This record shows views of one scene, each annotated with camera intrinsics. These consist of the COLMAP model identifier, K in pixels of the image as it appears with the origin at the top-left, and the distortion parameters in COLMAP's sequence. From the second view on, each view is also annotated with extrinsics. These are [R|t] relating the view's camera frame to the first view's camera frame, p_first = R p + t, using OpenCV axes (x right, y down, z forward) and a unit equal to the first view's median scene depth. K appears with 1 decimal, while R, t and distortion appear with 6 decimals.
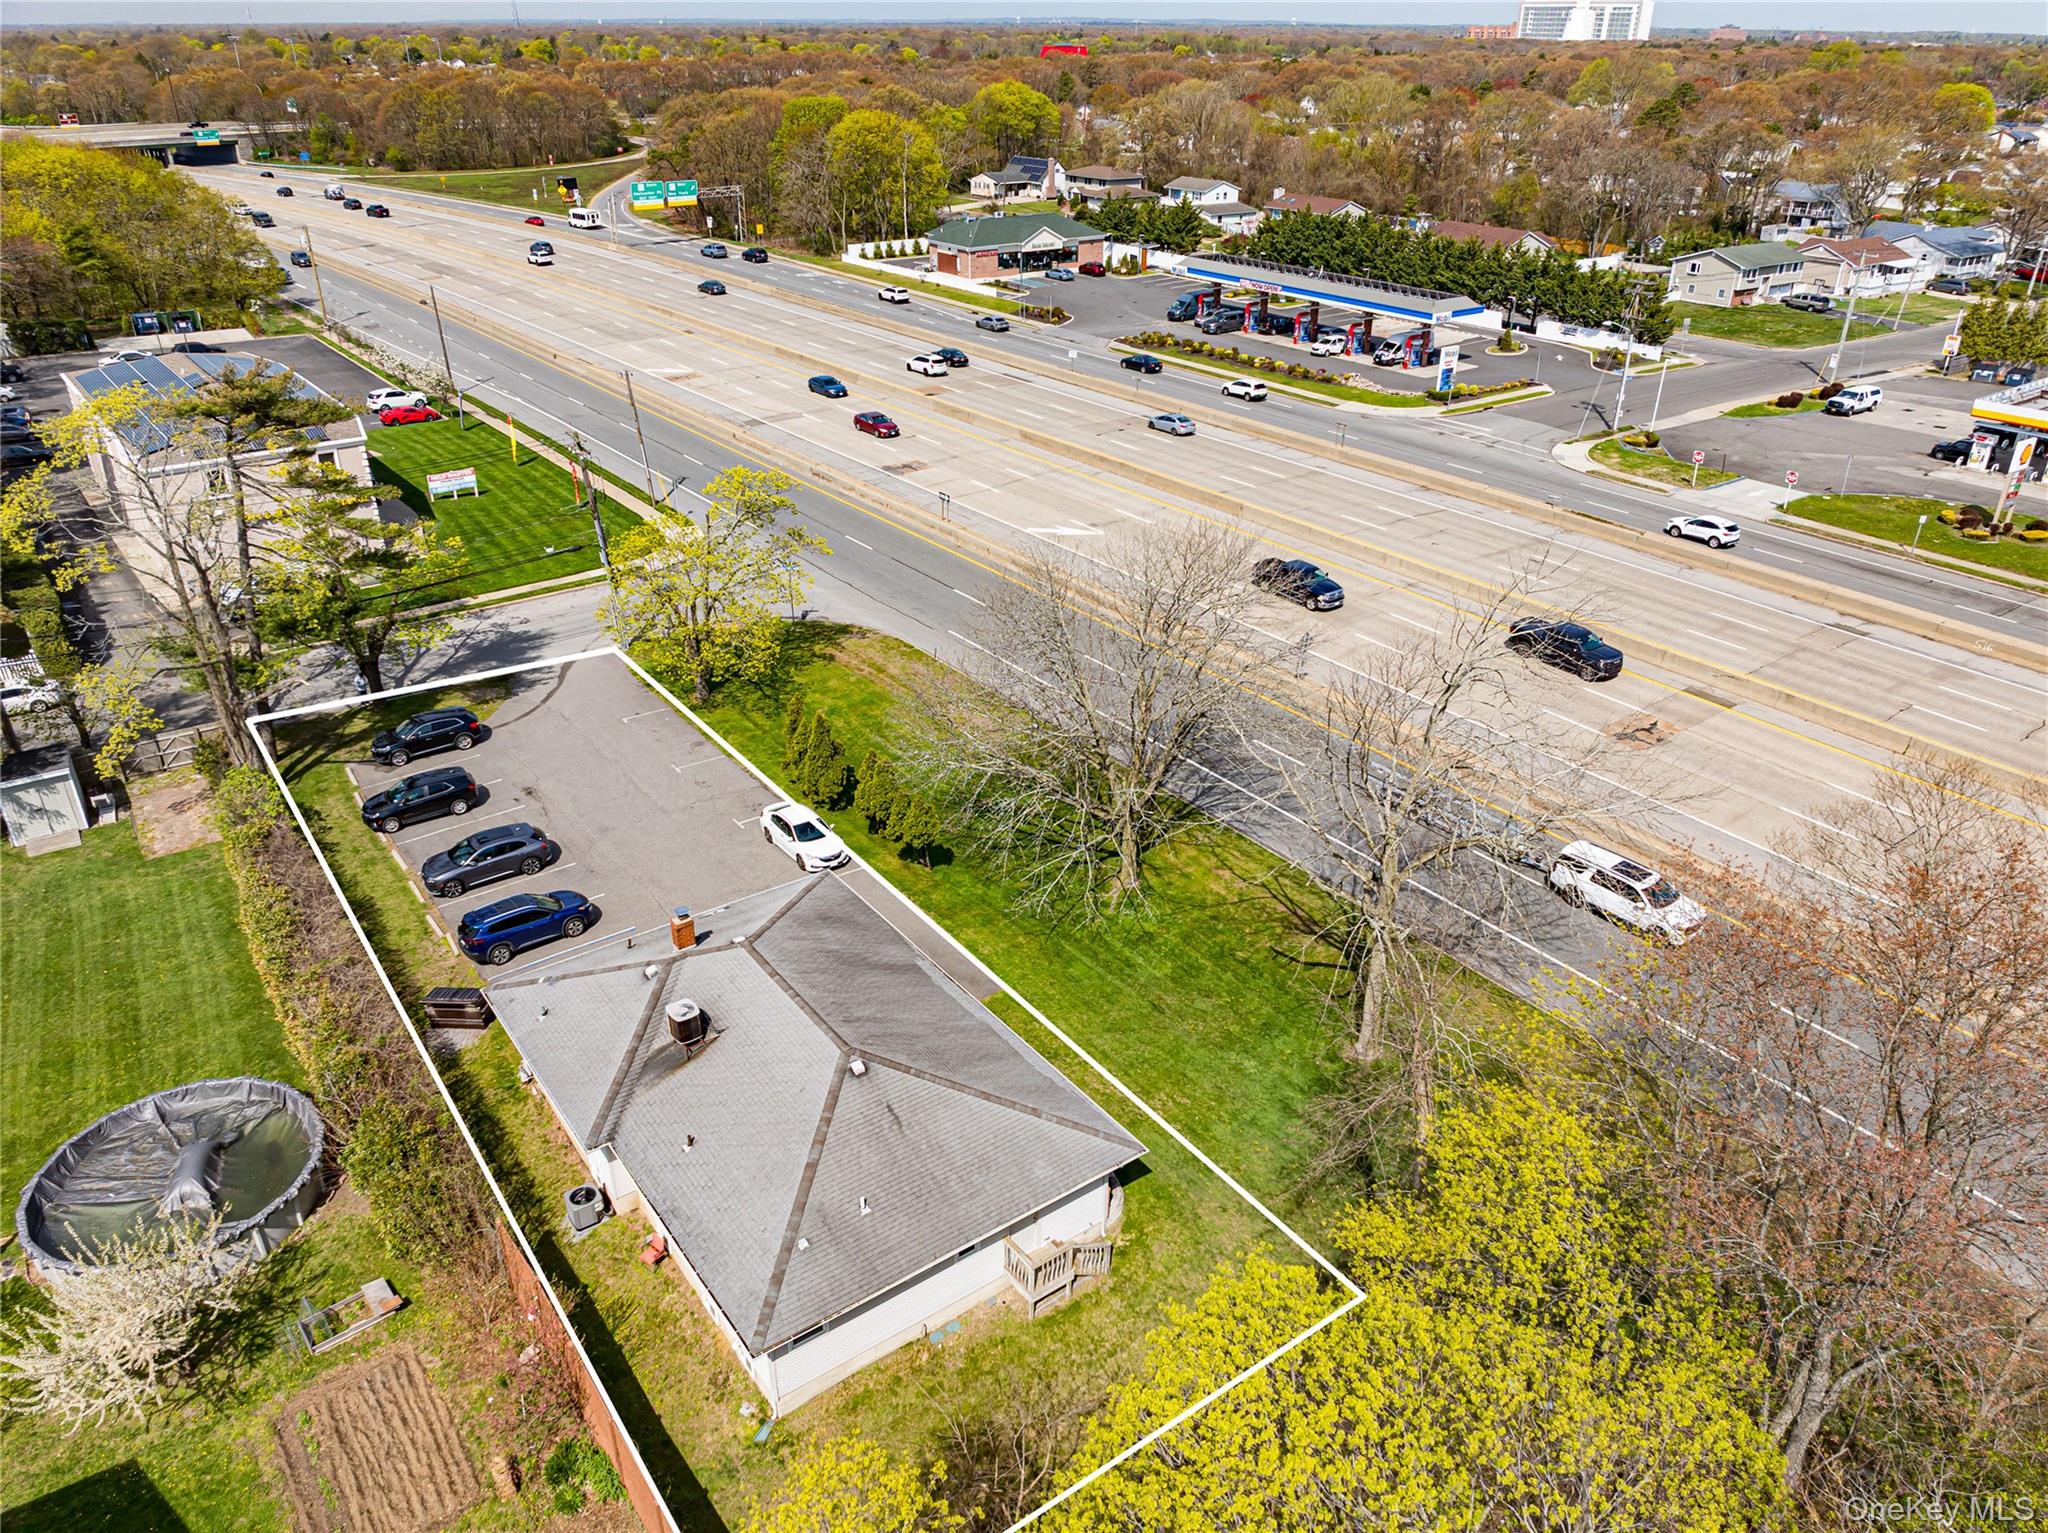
lens RADIAL K [[1434.5, 0, 1033.5], [0, 1434.5, 768.7], [0, 0, 1]] dist [-0.033951, 0.020312]
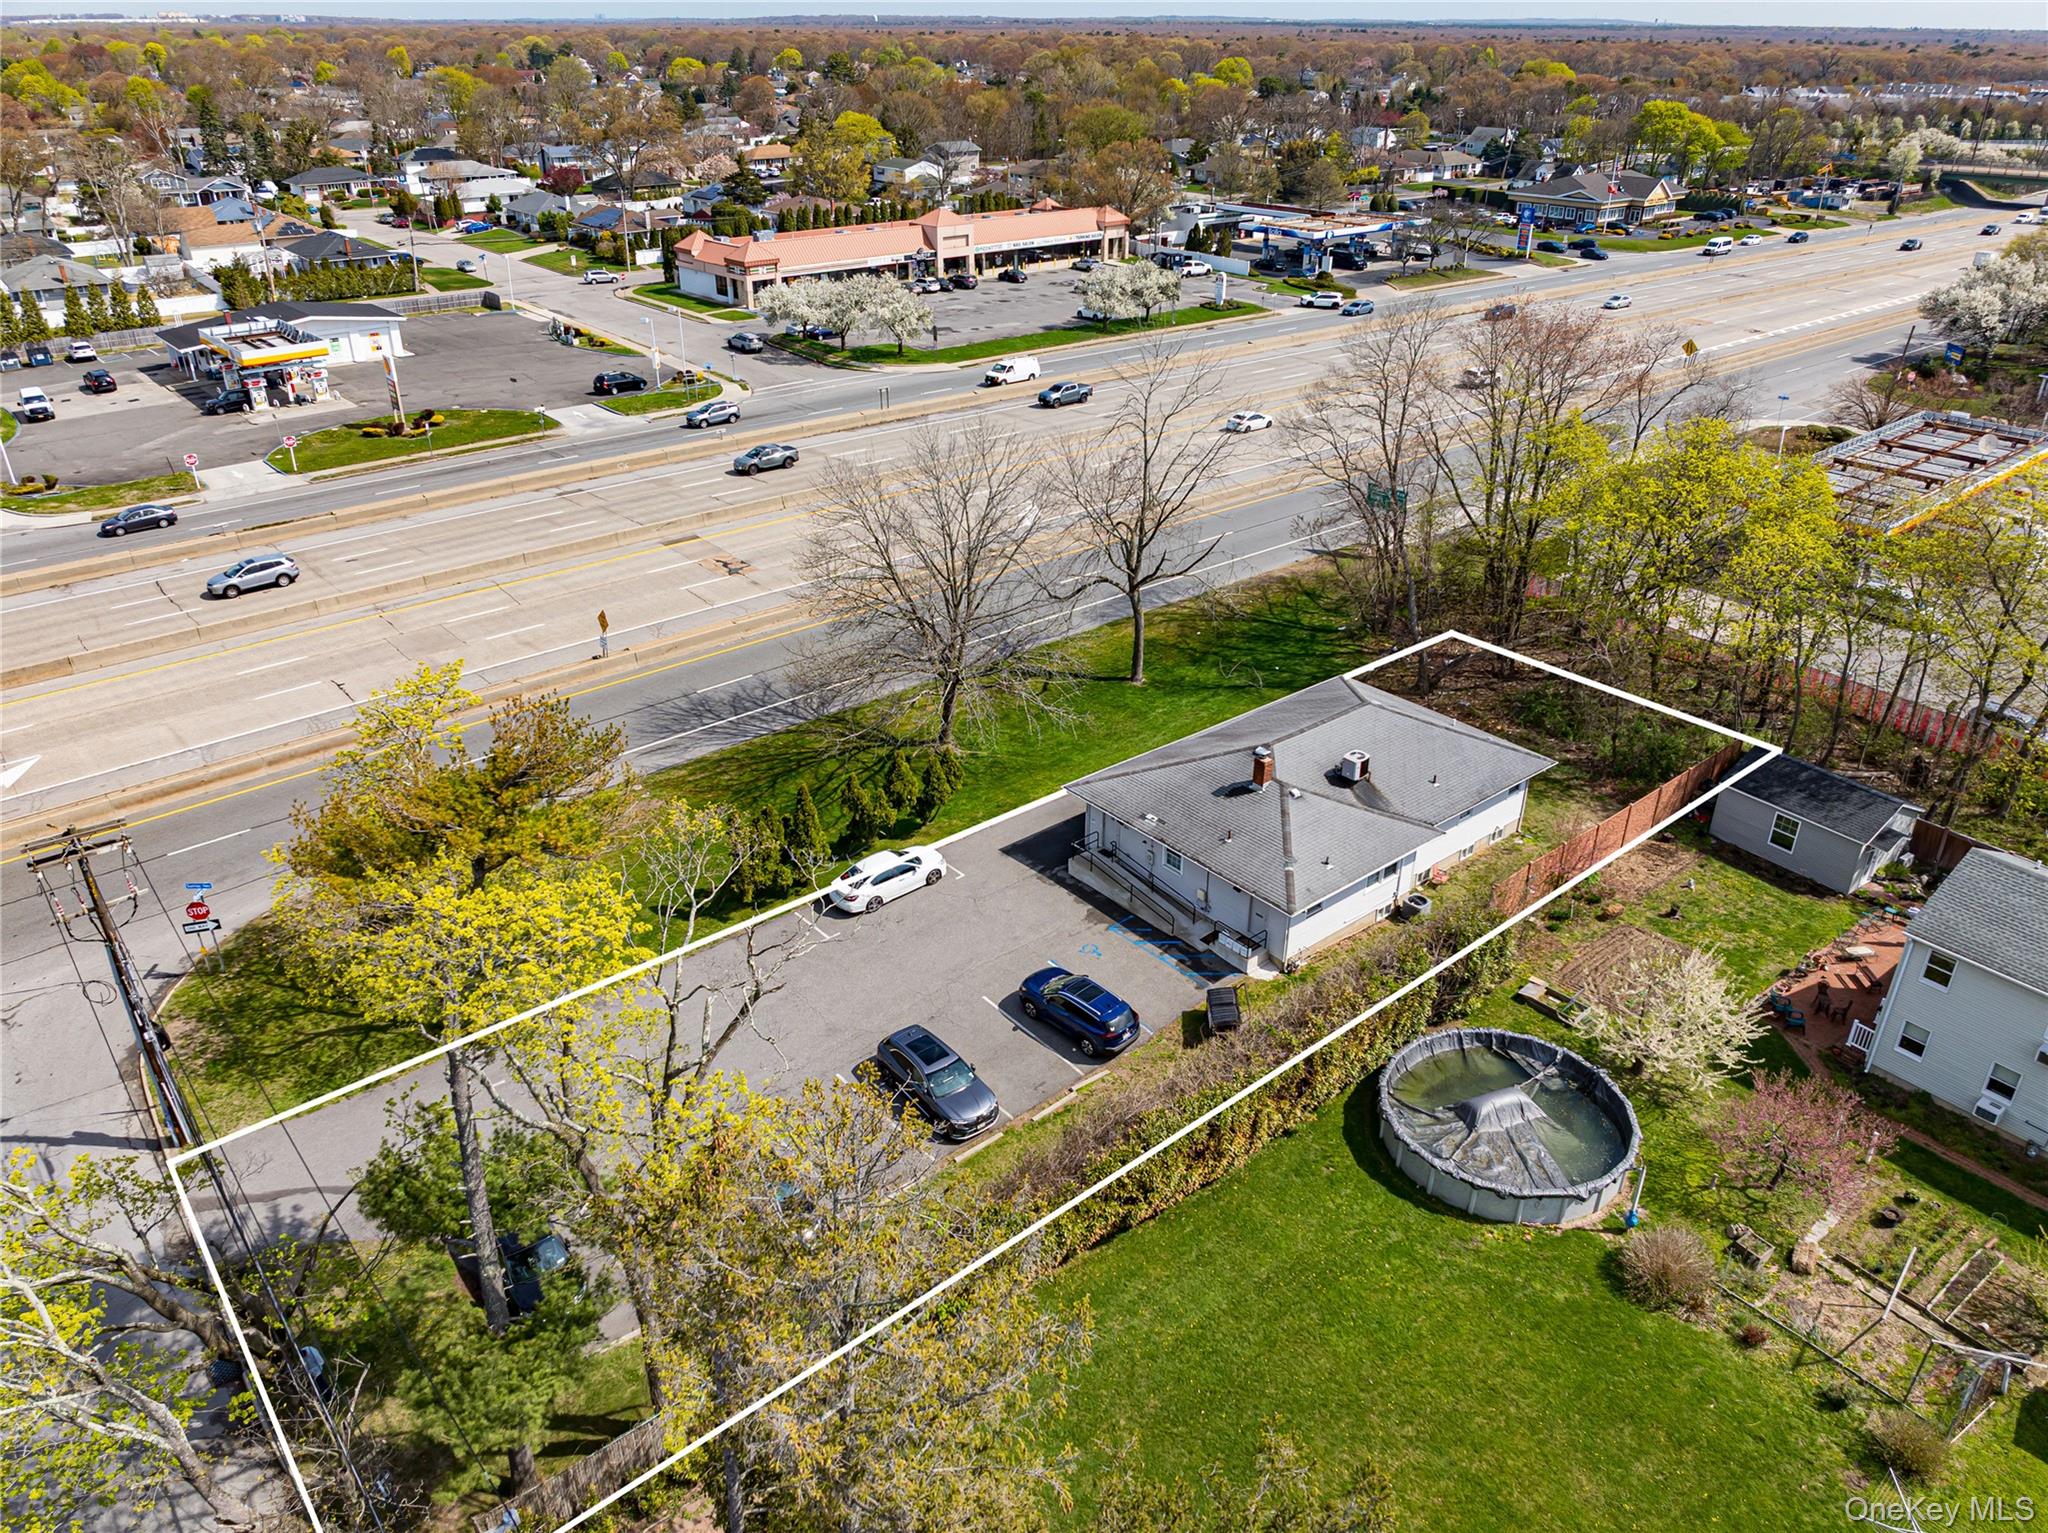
lens RADIAL K [[1434.5, 0, 1033.5], [0, 1434.5, 768.7], [0, 0, 1]] dist [-0.033951, 0.020312]
pose [[-0.069684, -0.469346, 0.880260, -0.678013], [0.457306, 0.769196, 0.446329, -0.273712], [-0.886575, 0.433650, 0.161034, 0.488258]]
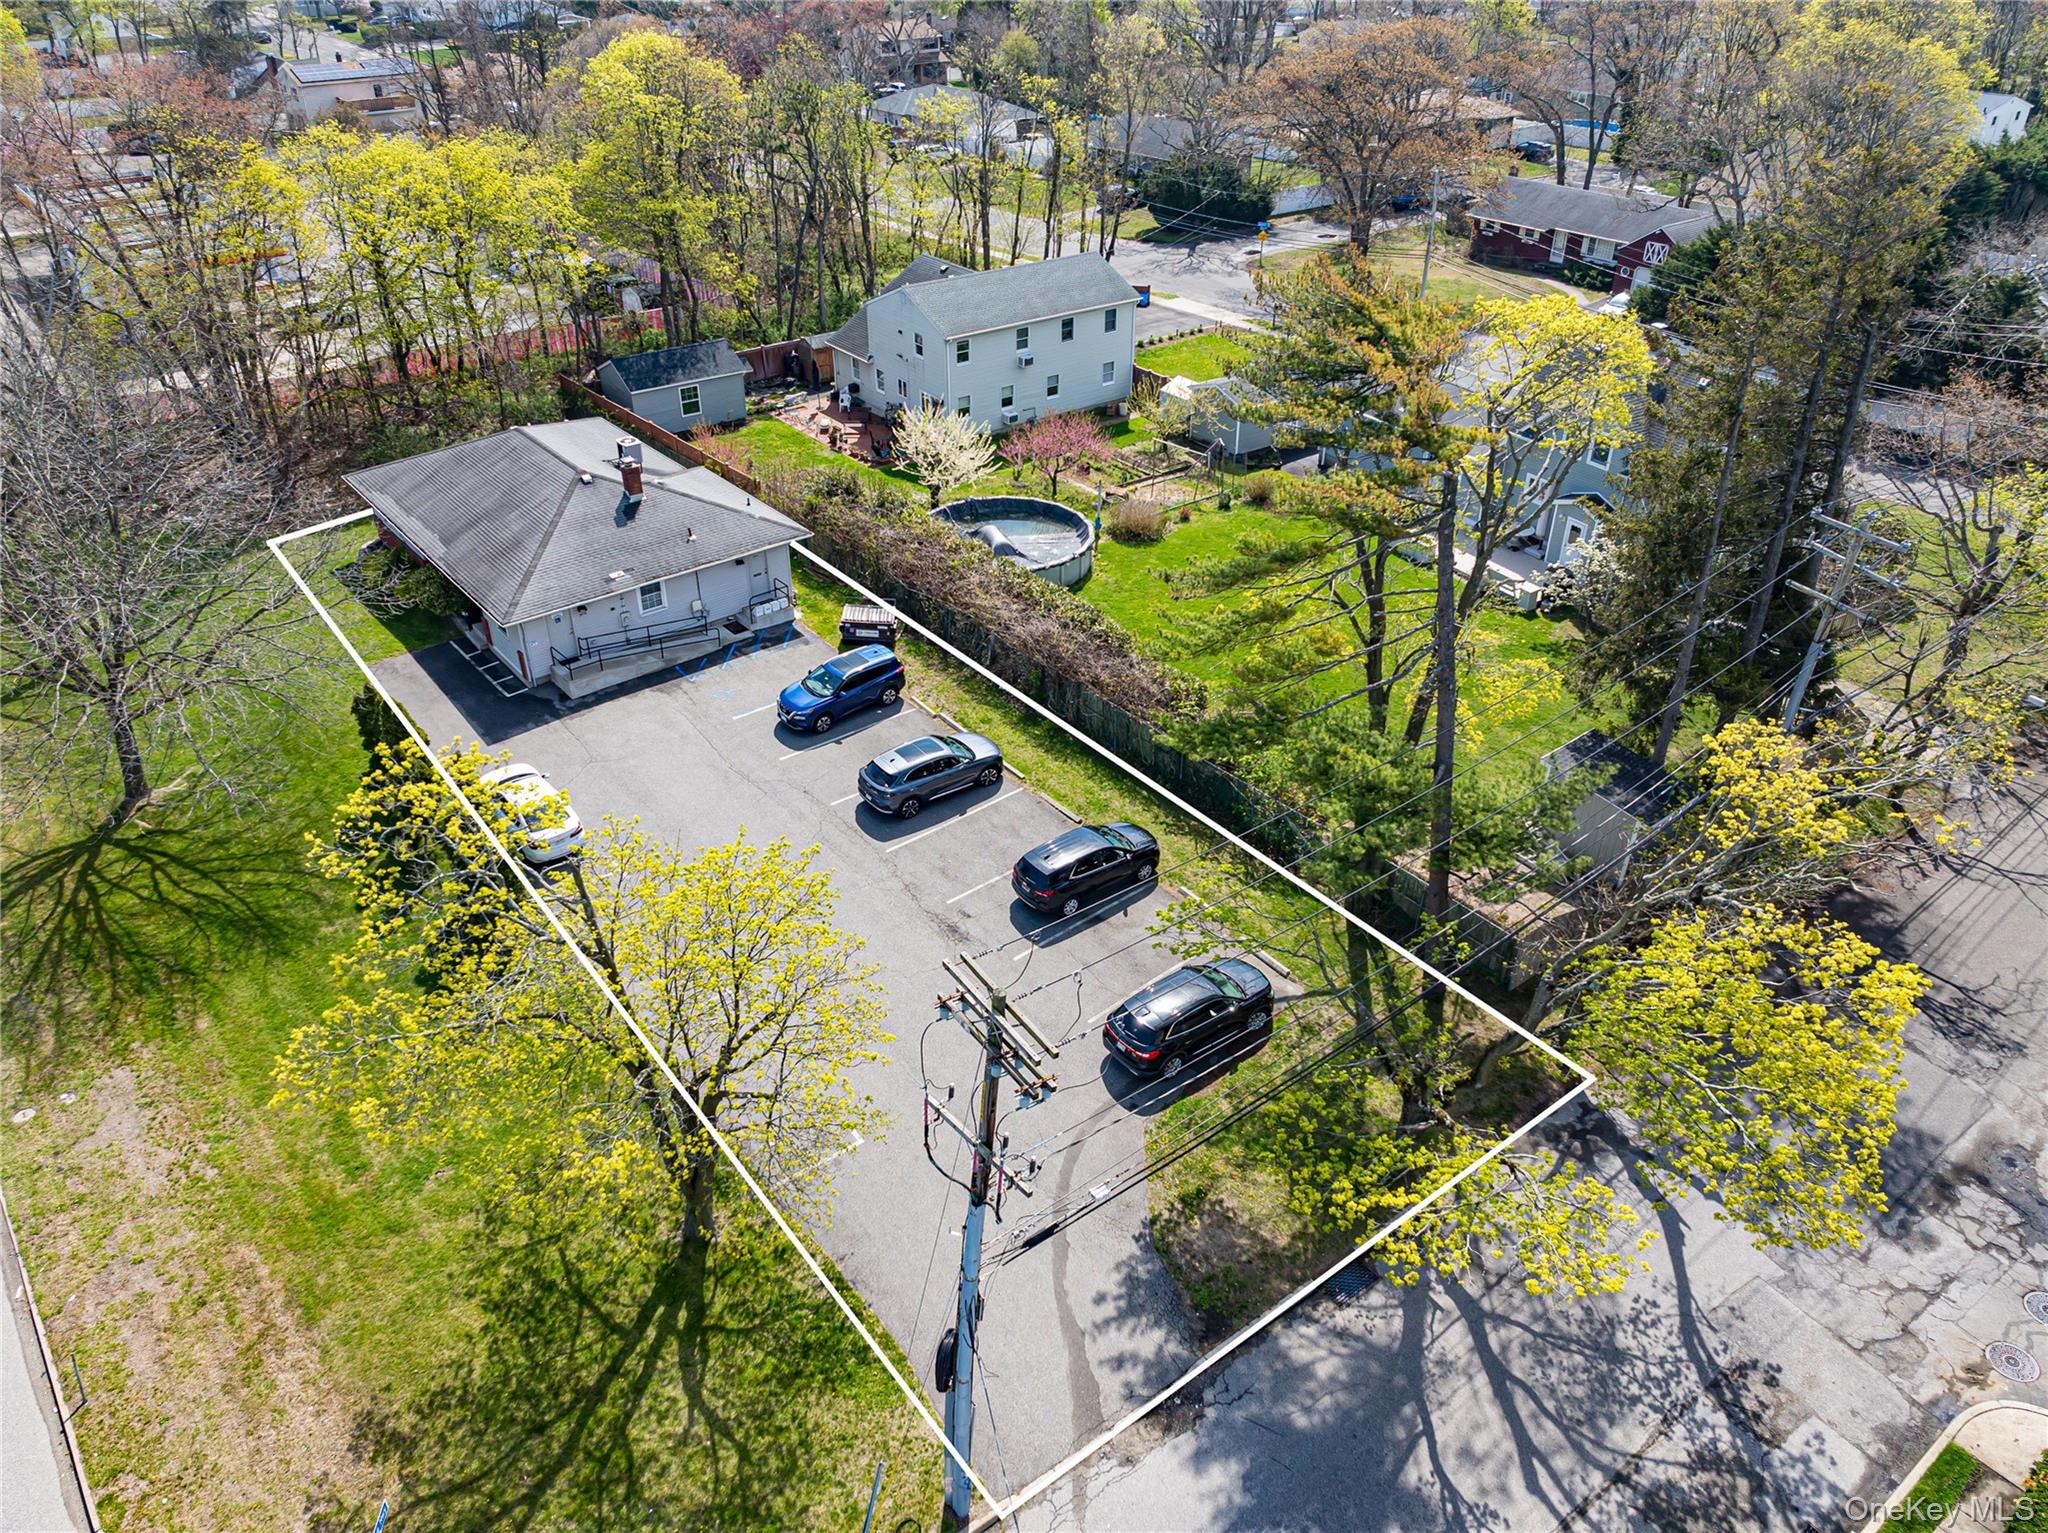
lens RADIAL K [[1422.9, 0, 1024.0], [0, 1422.9, 766.5], [0, 0, 1]] dist [-0.011522, -0.001236]
pose [[-0.998699, 0.021804, -0.046103, -0.265711], [-0.029313, 0.494313, 0.868790, -0.422401], [0.041733, 0.869011, -0.493030, 0.919907]]
